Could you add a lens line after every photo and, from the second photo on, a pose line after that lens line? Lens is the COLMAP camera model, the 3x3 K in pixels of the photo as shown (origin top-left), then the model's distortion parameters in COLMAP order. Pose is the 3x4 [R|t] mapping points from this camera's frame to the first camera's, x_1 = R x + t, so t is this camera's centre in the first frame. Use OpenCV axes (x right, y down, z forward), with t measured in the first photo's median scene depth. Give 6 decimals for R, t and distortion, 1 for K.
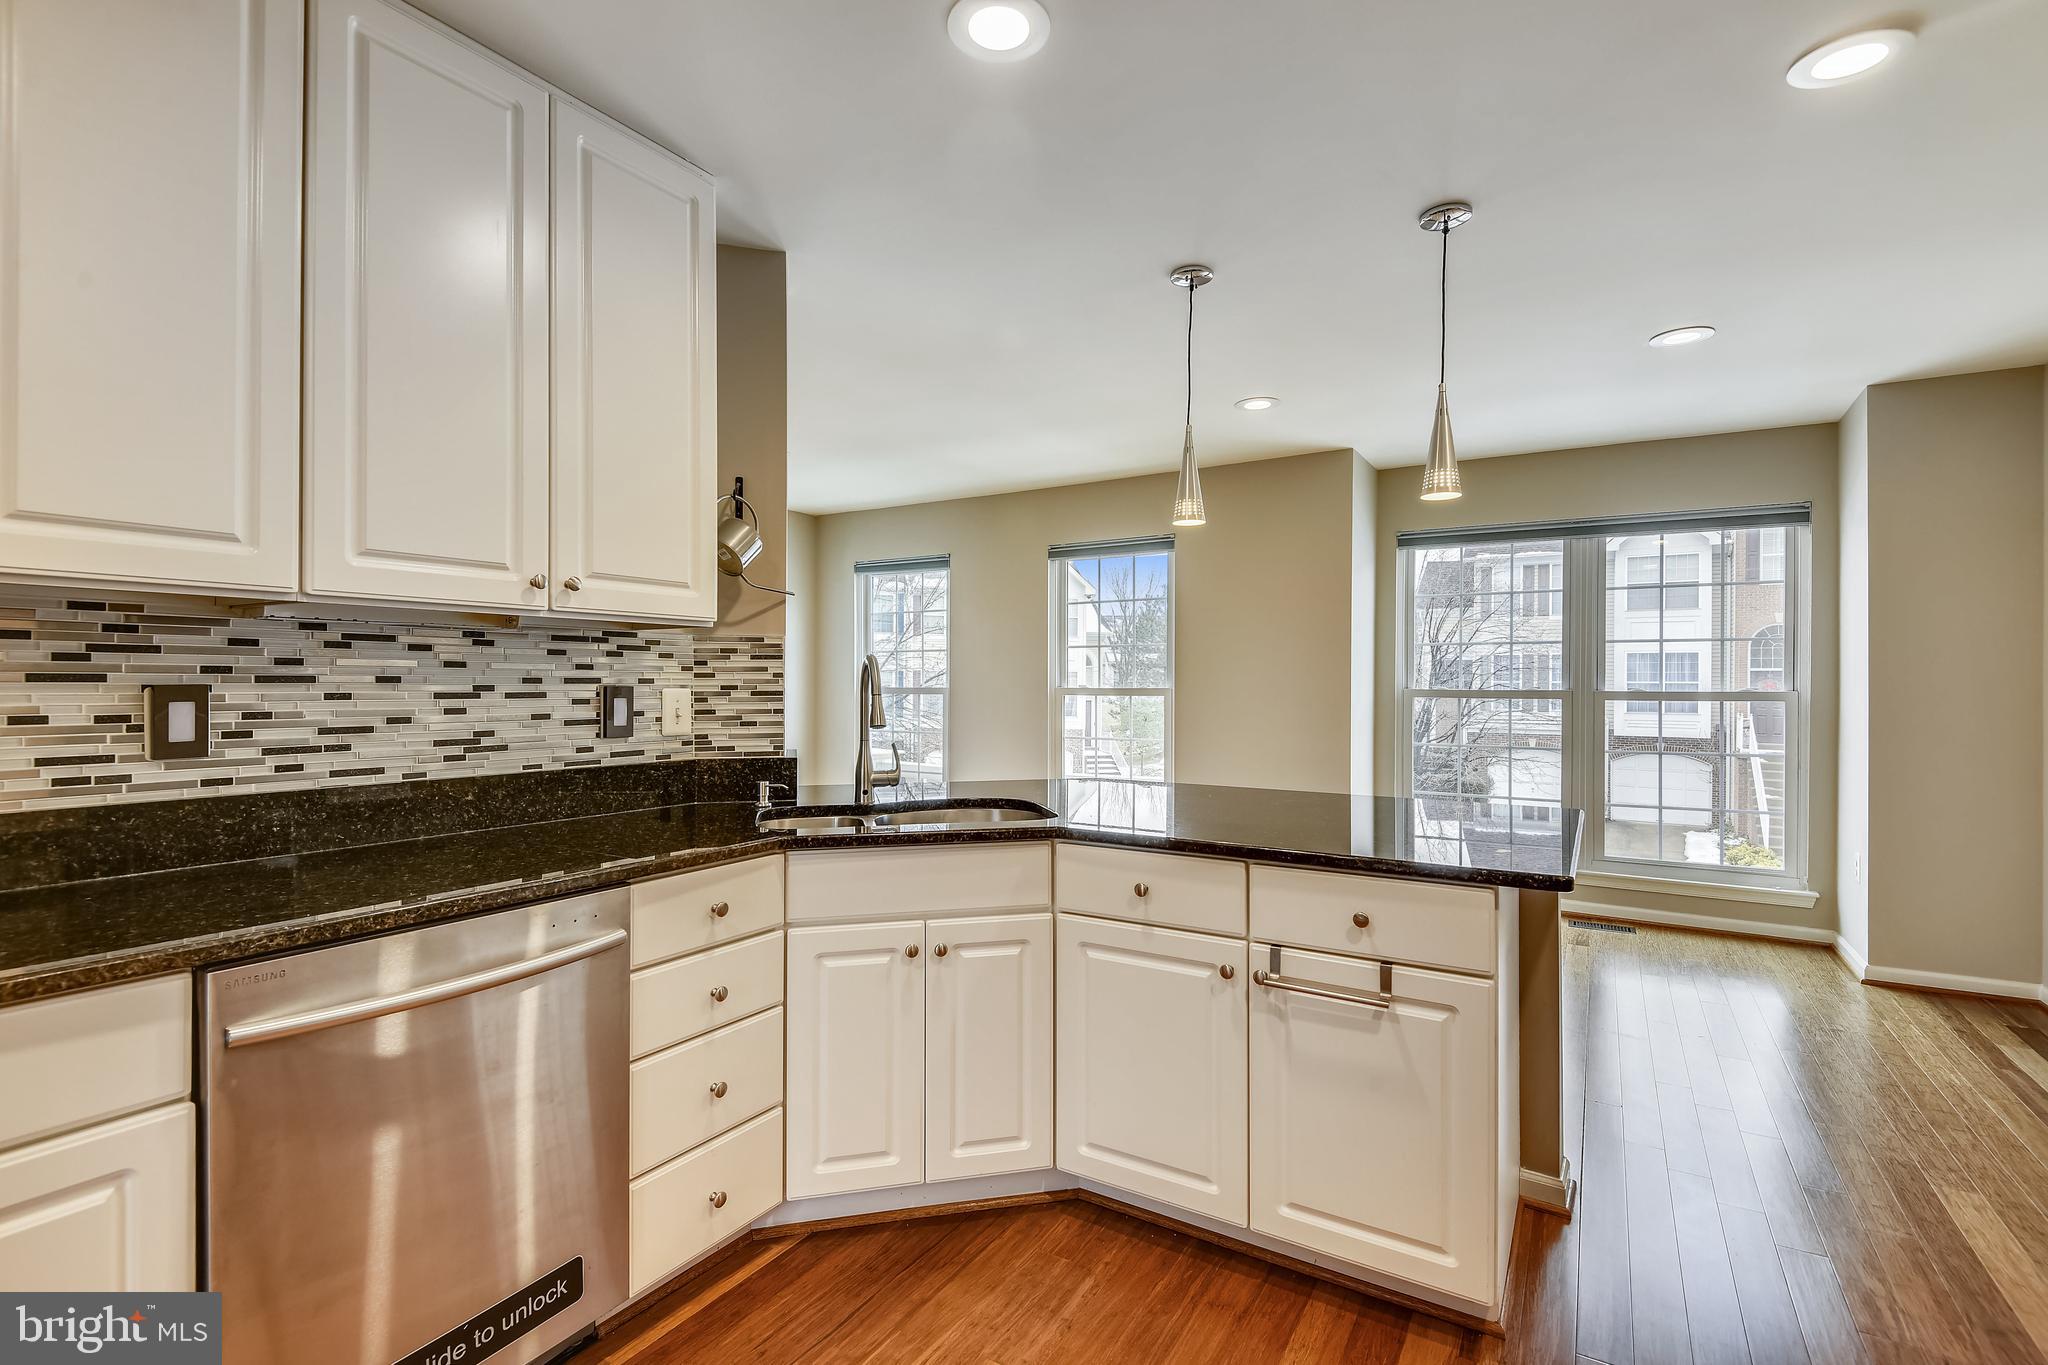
lens RADIAL K [[930.6, 0, 1031.3], [0, 930.6, 682.2], [0, 0, 1]] dist [0.036041, -0.023748]
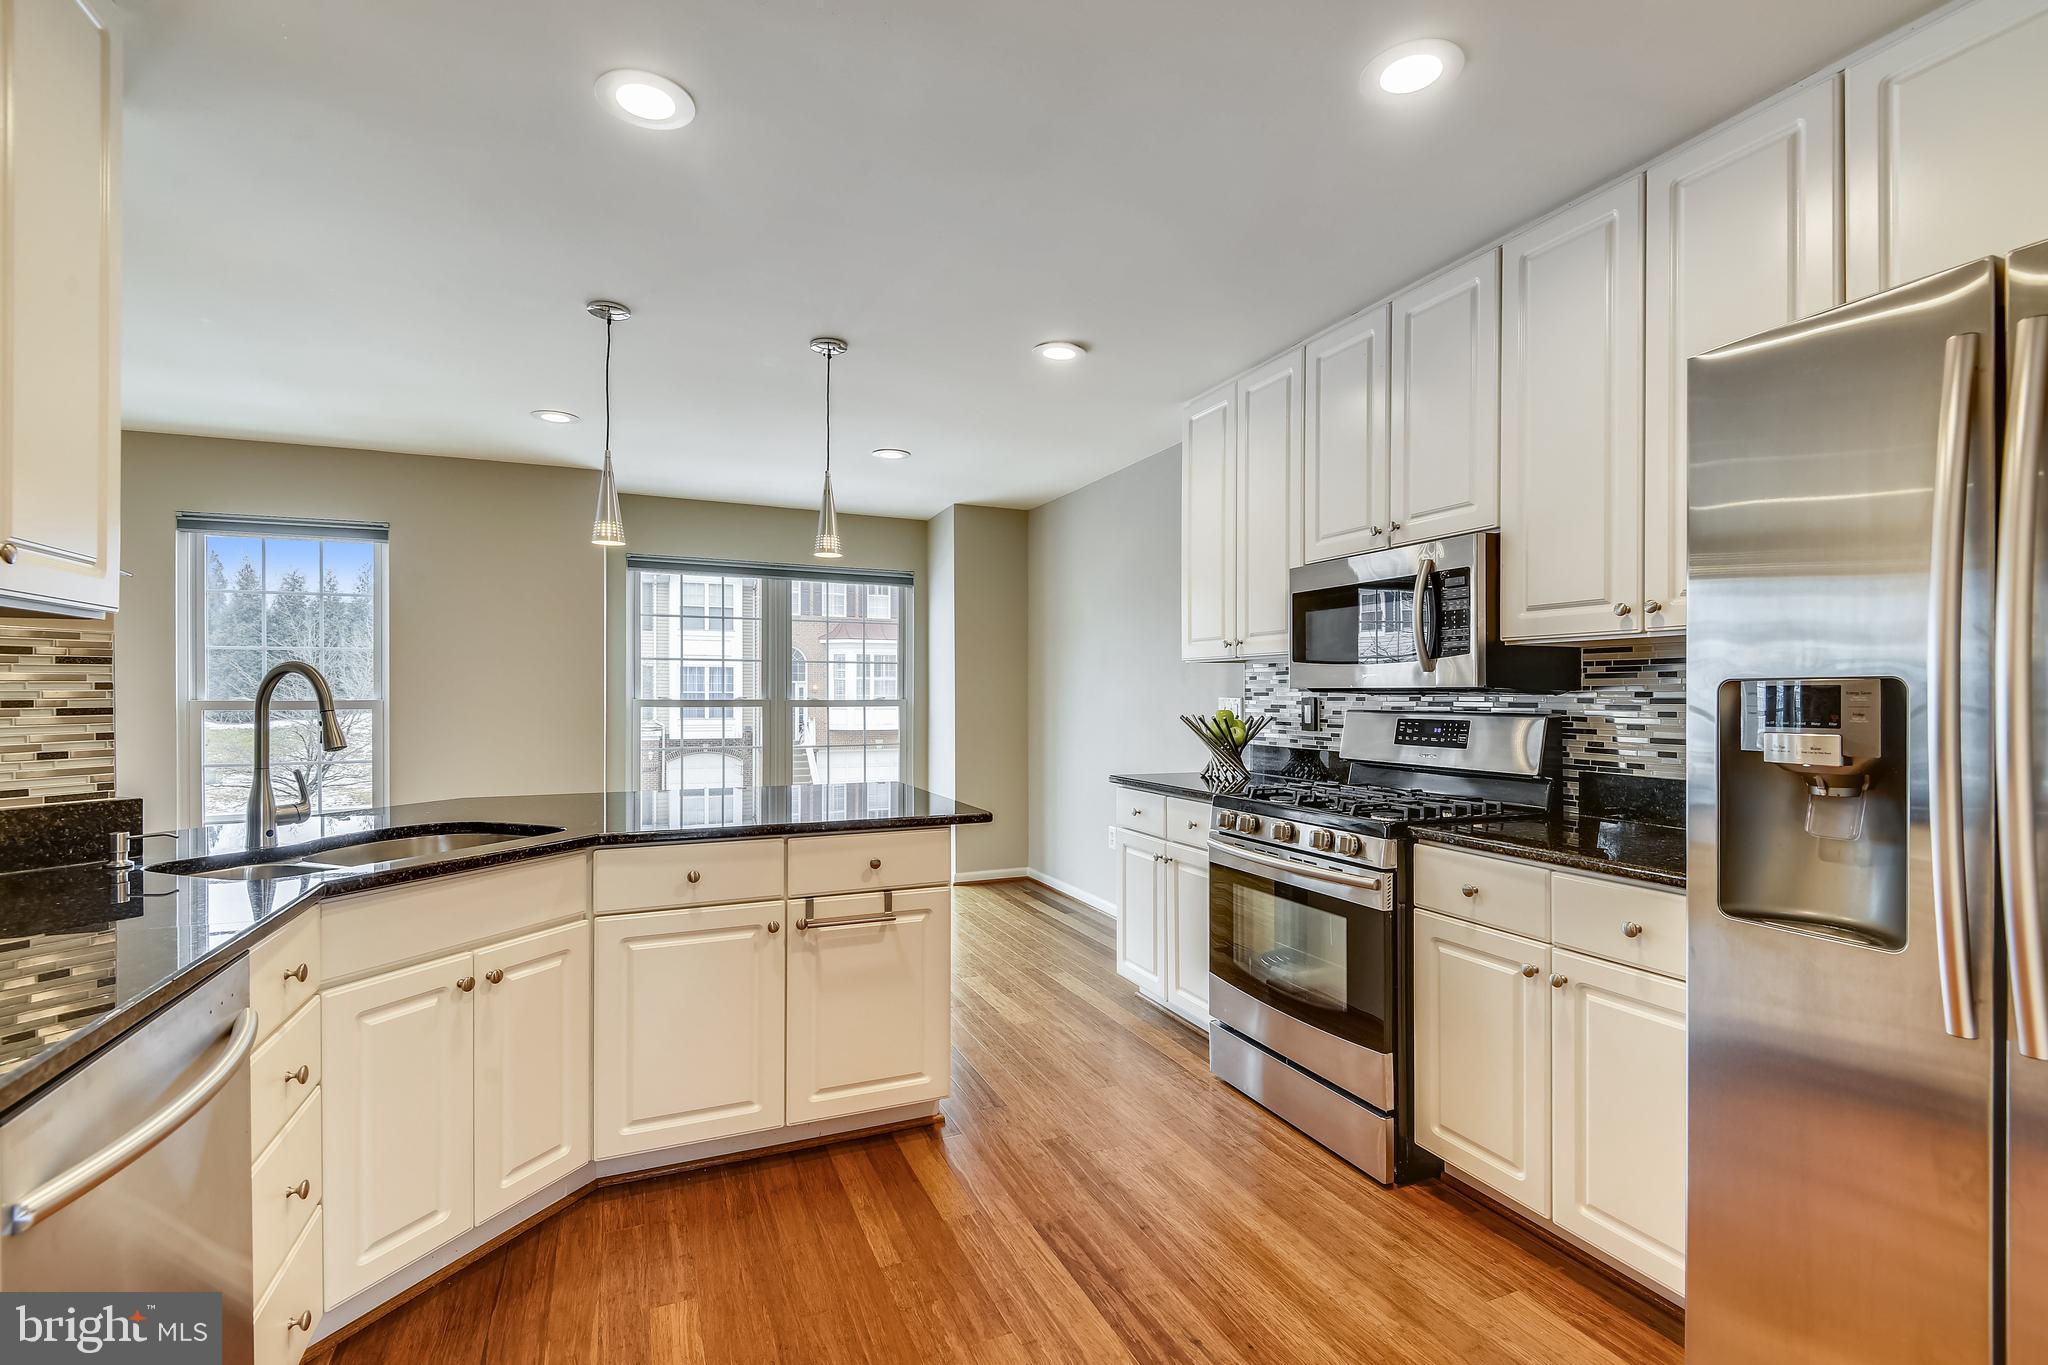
lens RADIAL K [[930.6, 0, 1031.3], [0, 930.6, 682.2], [0, 0, 1]] dist [0.036041, -0.023748]
pose [[0.578410, 0.008663, 0.815700, -0.509138], [-0.001019, 0.999950, -0.009898, -0.004776], [-0.815745, 0.004894, 0.578391, -0.005723]]
